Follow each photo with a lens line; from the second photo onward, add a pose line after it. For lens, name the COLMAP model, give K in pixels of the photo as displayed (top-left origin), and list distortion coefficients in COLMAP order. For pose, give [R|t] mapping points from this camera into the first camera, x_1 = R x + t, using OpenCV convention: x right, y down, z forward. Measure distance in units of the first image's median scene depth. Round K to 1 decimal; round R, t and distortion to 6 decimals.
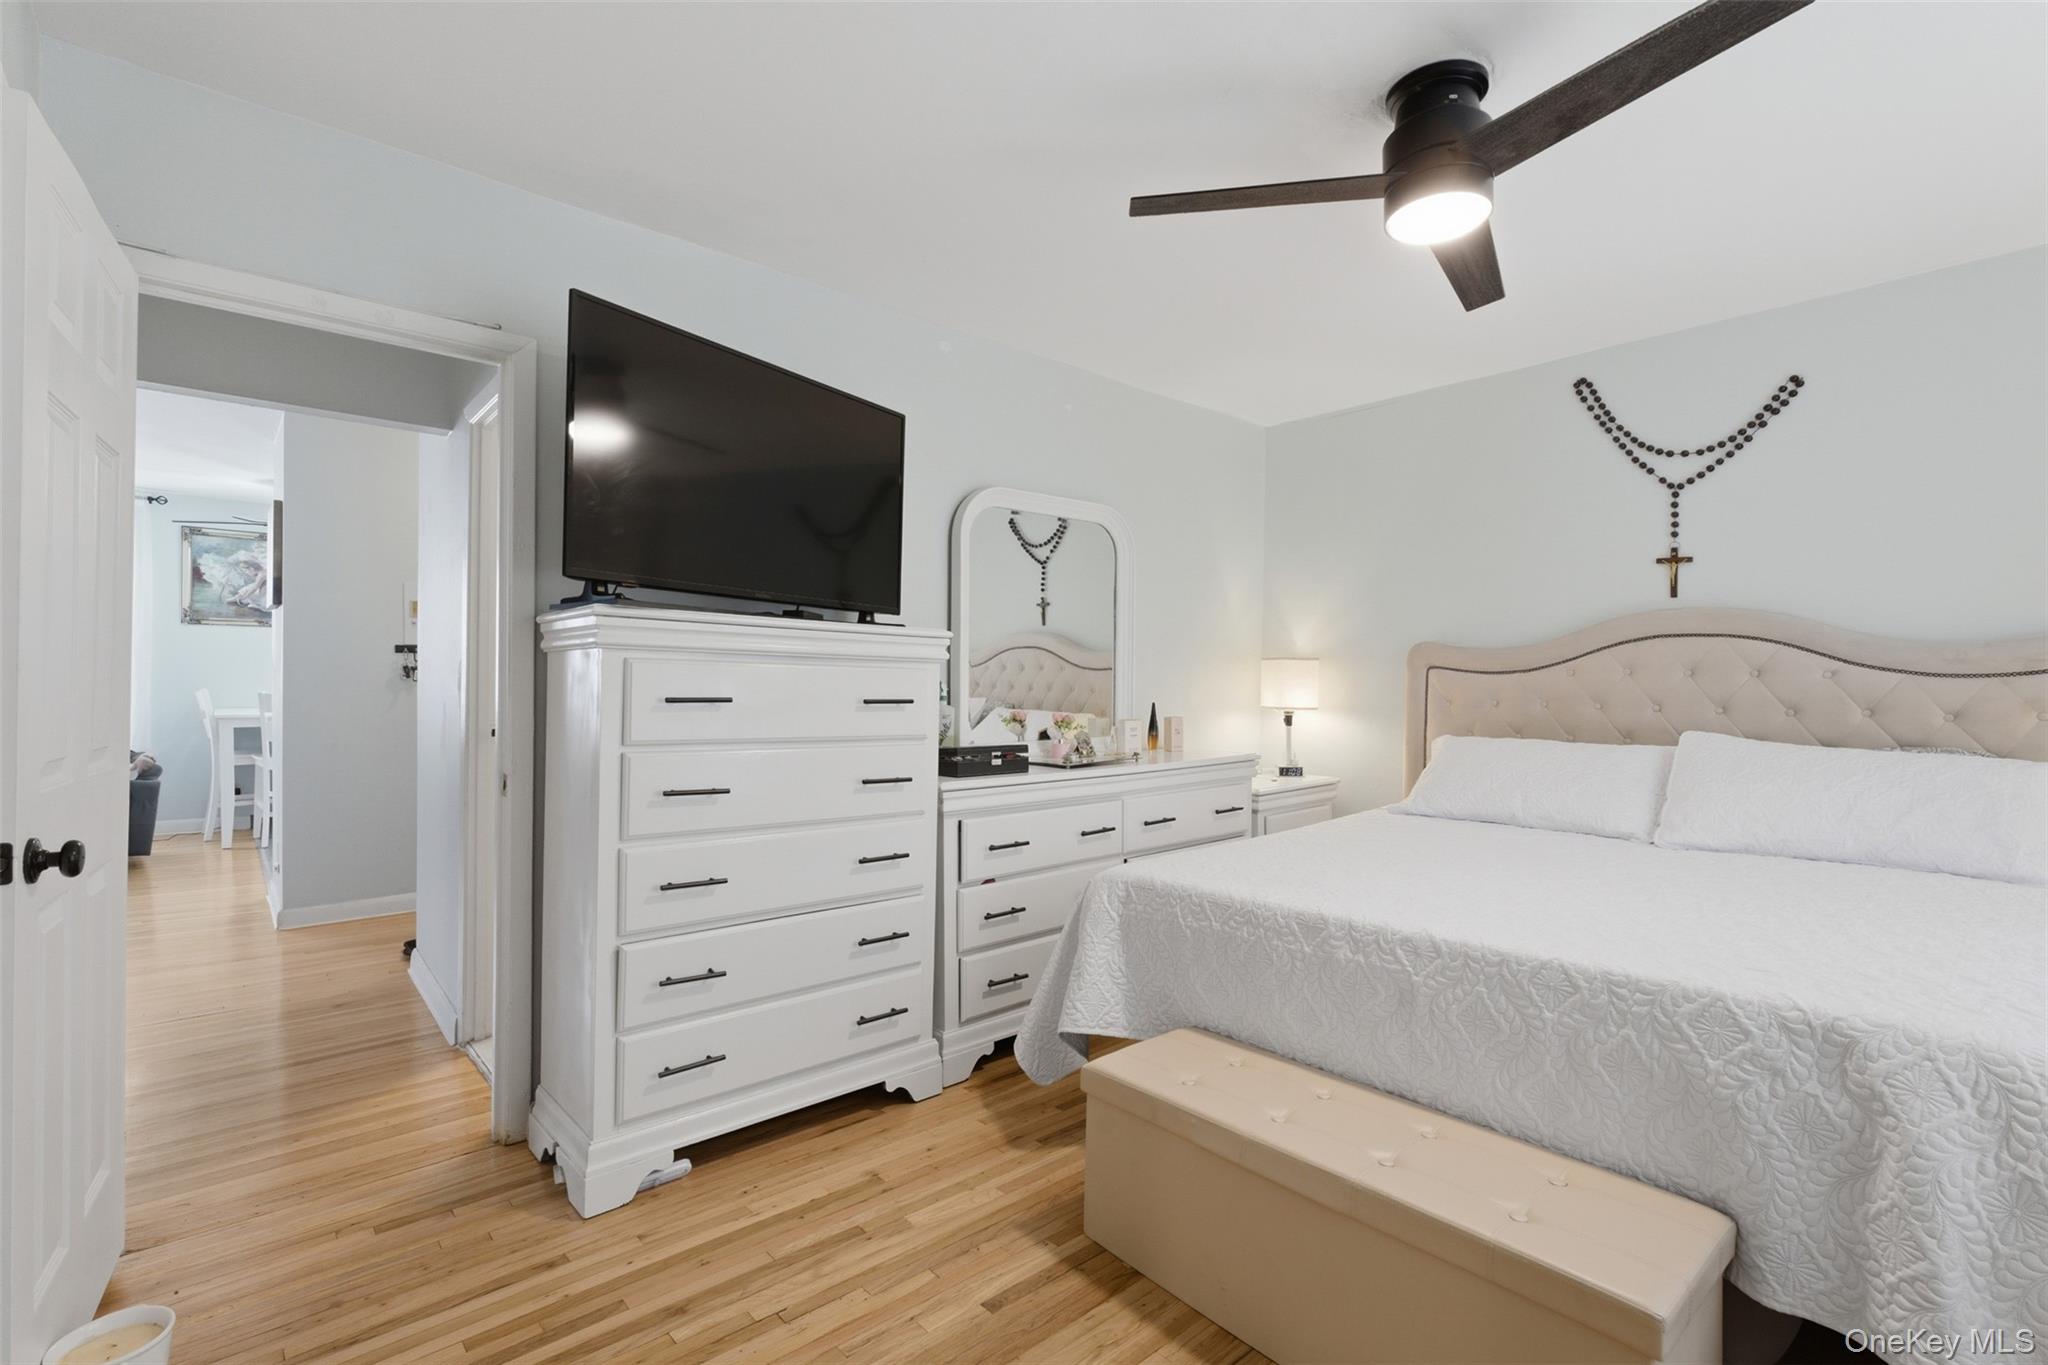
lens RADIAL K [[914.8, 0, 1026.3], [0, 914.8, 691.5], [0, 0, 1]] dist [0.001495, 0.000993]
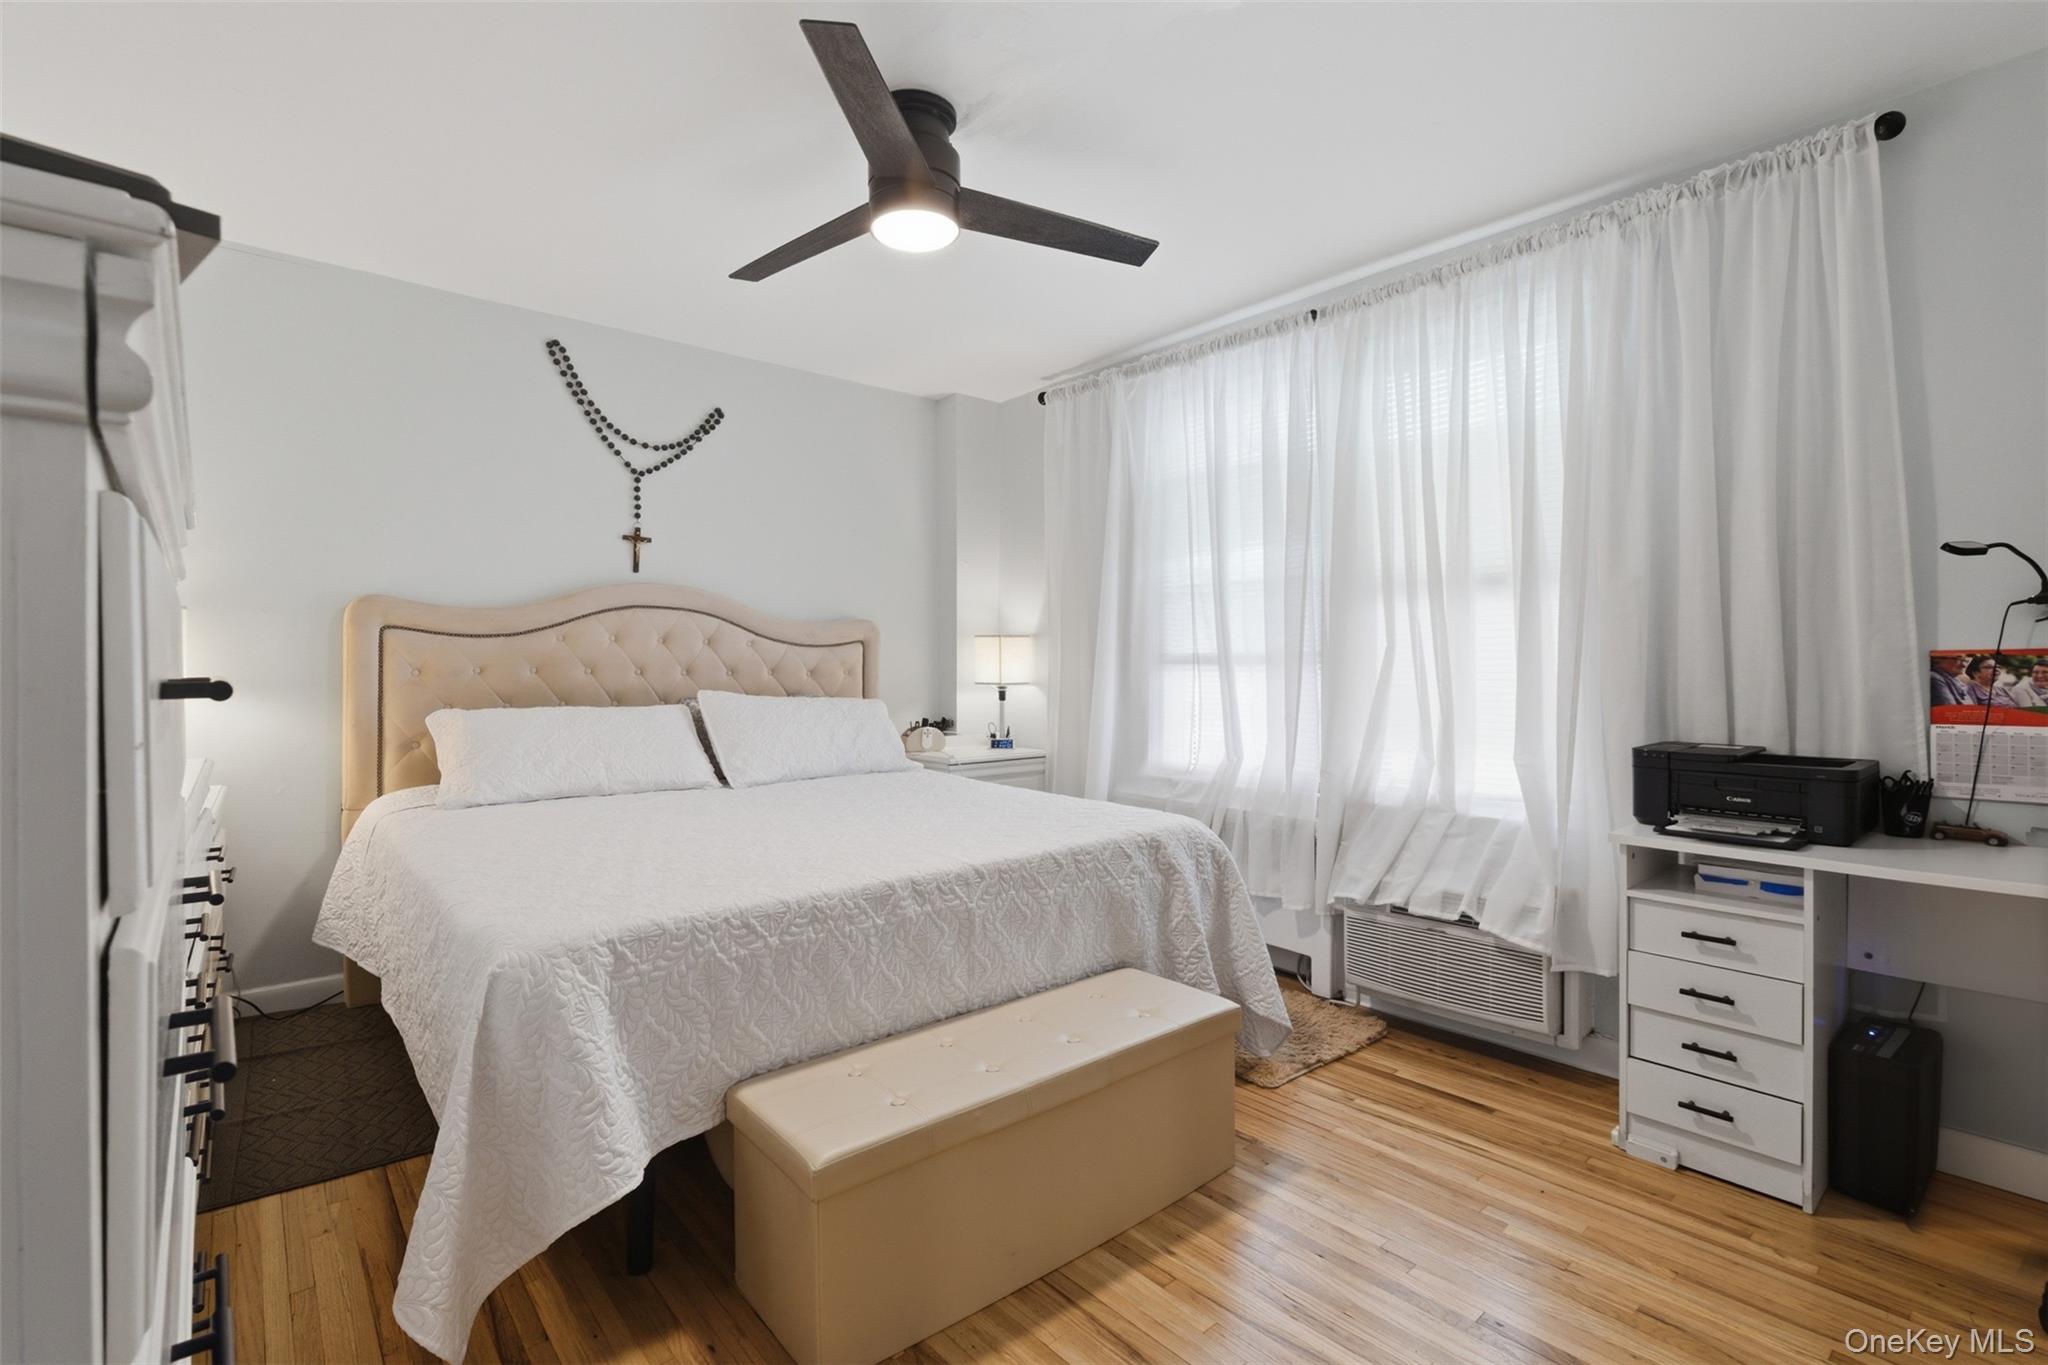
lens RADIAL K [[923.2, 0, 1020.6], [0, 923.2, 676.6], [0, 0, 1]] dist [-0.006339, 0.000540]
pose [[0.043015, -0.022349, 0.998824, -0.417456], [0.002488, 0.999749, 0.022263, 0.000314], [-0.999071, 0.001528, 0.043059, 0.511477]]
